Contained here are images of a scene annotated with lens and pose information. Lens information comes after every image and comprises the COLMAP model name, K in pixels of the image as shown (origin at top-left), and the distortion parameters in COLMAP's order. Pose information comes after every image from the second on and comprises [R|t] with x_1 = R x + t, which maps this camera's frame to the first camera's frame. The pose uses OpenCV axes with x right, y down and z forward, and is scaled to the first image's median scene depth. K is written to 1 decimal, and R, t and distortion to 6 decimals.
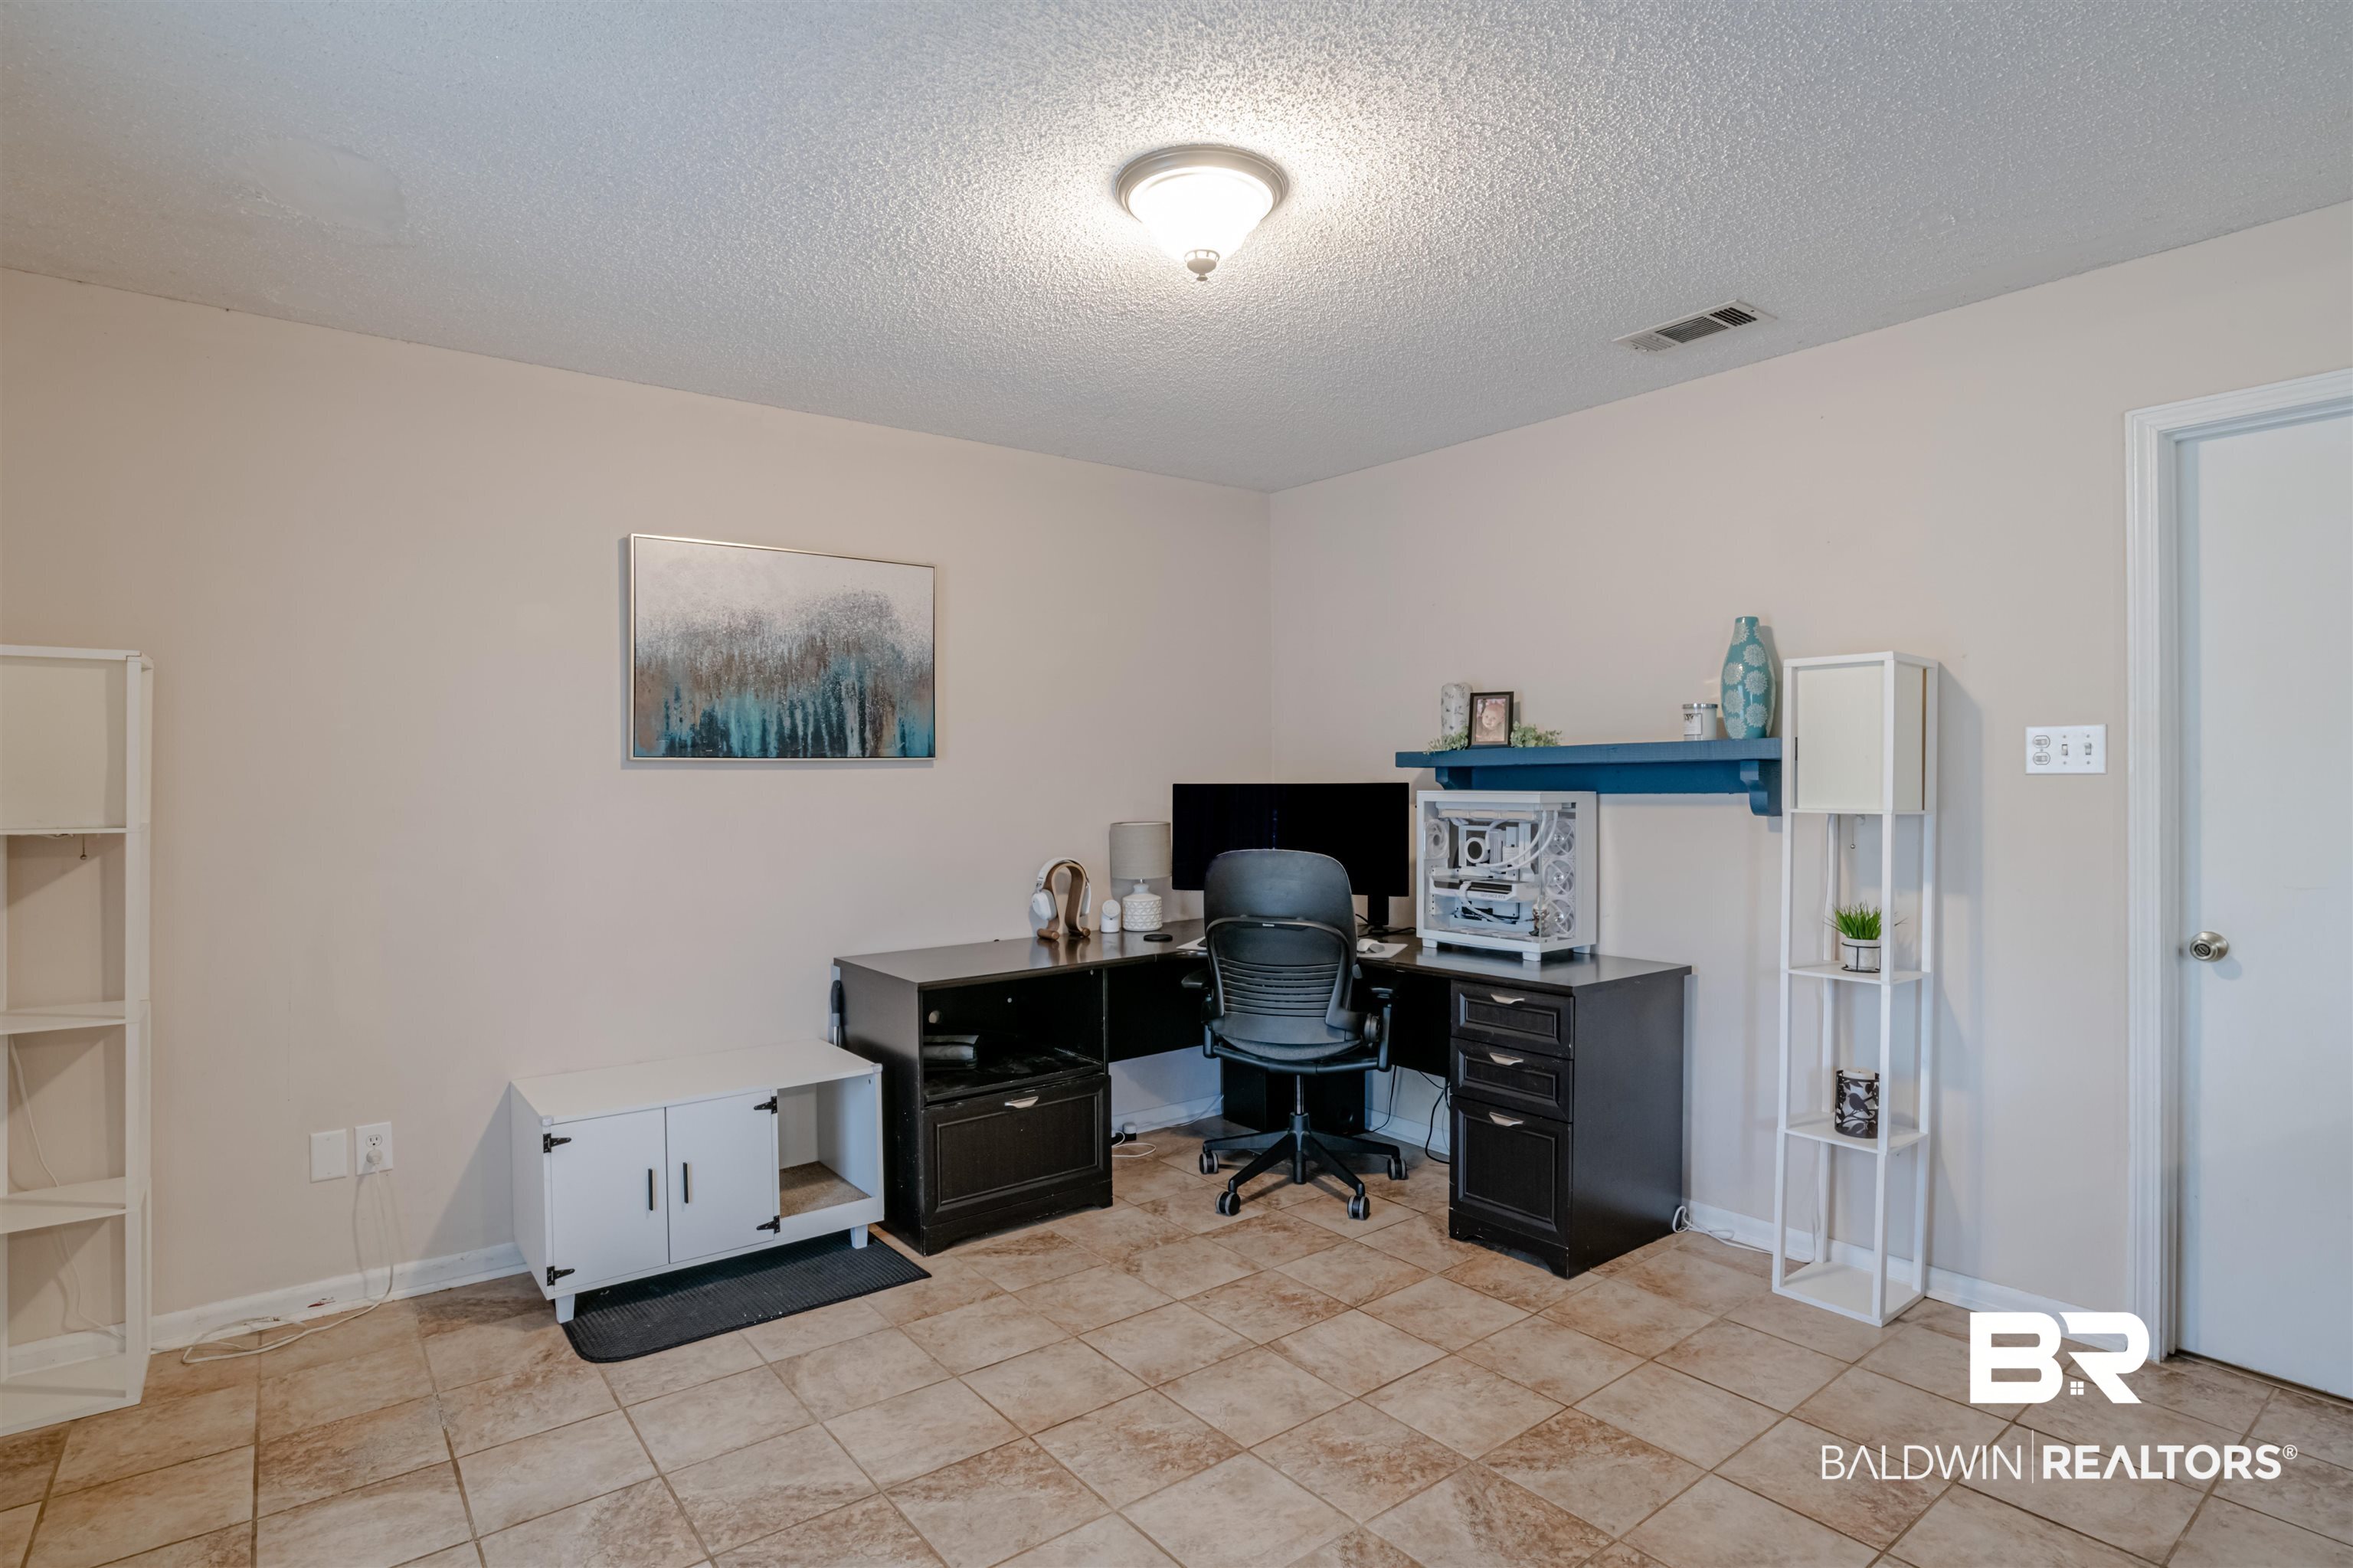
lens RADIAL K [[1201.8, 0, 1187.6], [0, 1201.8, 778.0], [0, 0, 1]] dist [-0.048211, 0.017151]
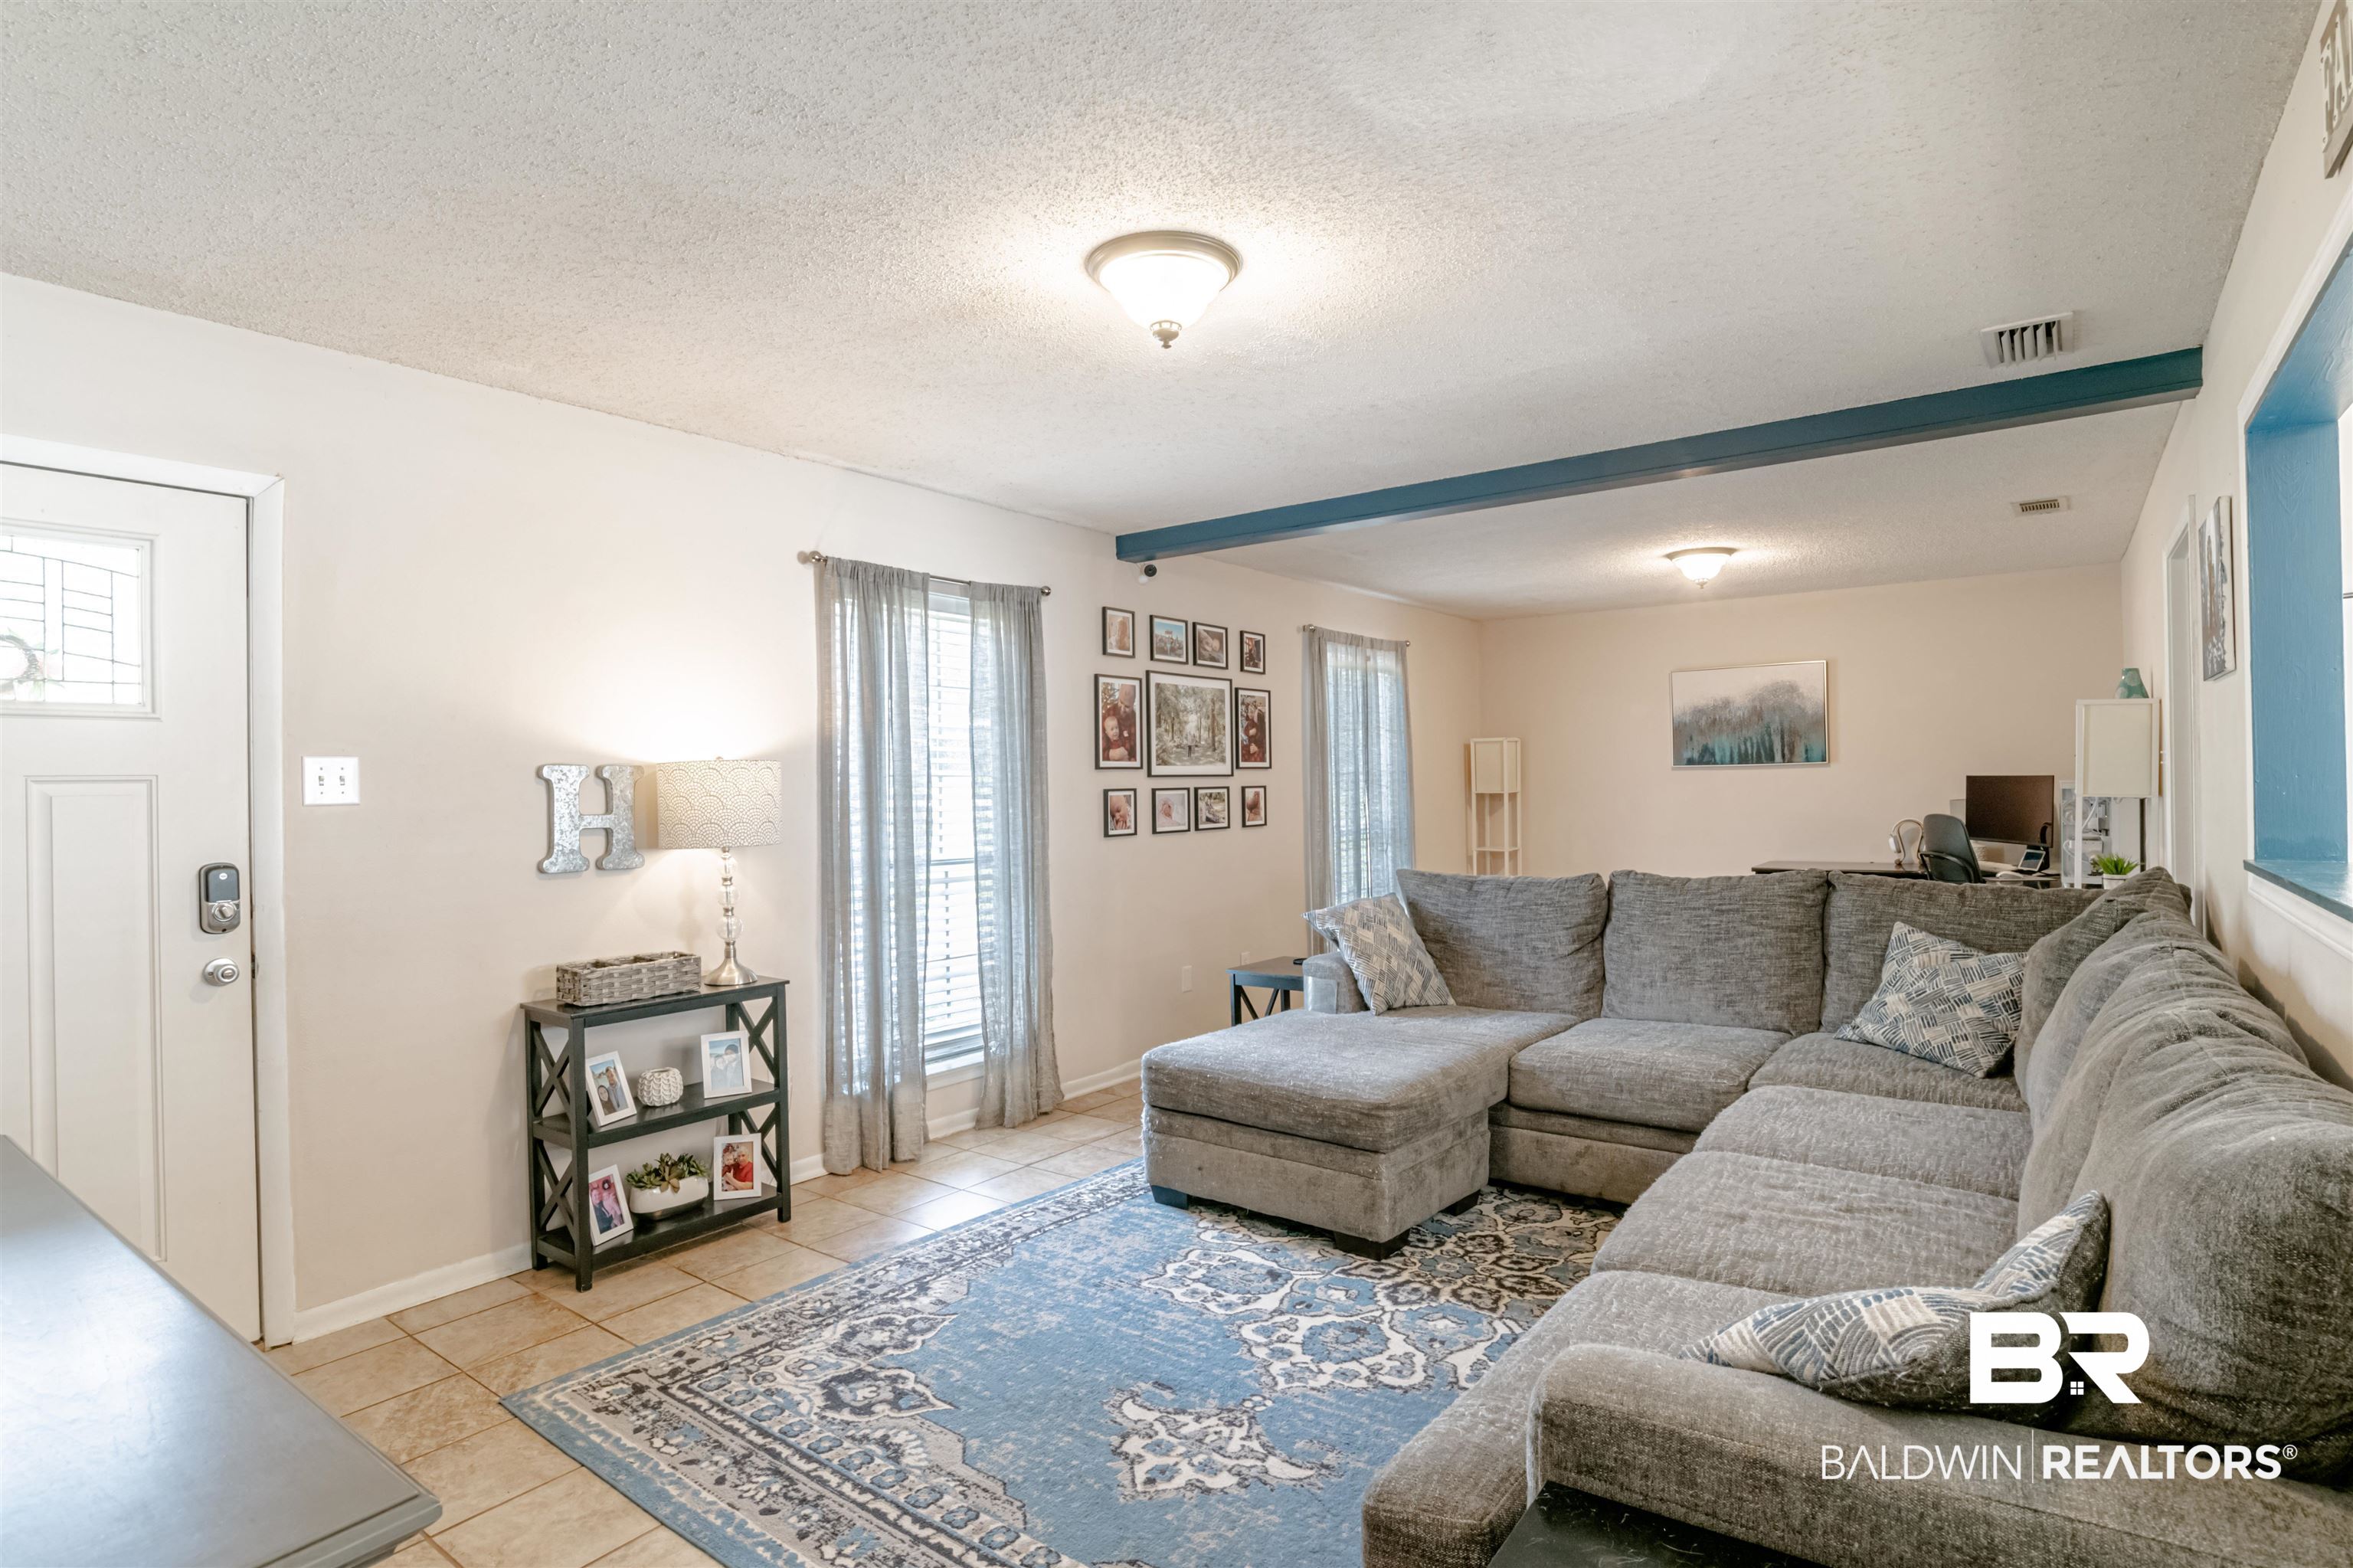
lens RADIAL K [[1201.8, 0, 1187.4], [0, 1201.8, 785.4], [0, 0, 1]] dist [-0.048211, 0.017151]
pose [[0.267710, 0.005912, -0.963481, 1.499006], [0.014498, 0.999843, 0.010163, -0.015561], [0.963391, -0.016689, 0.267582, -0.540732]]
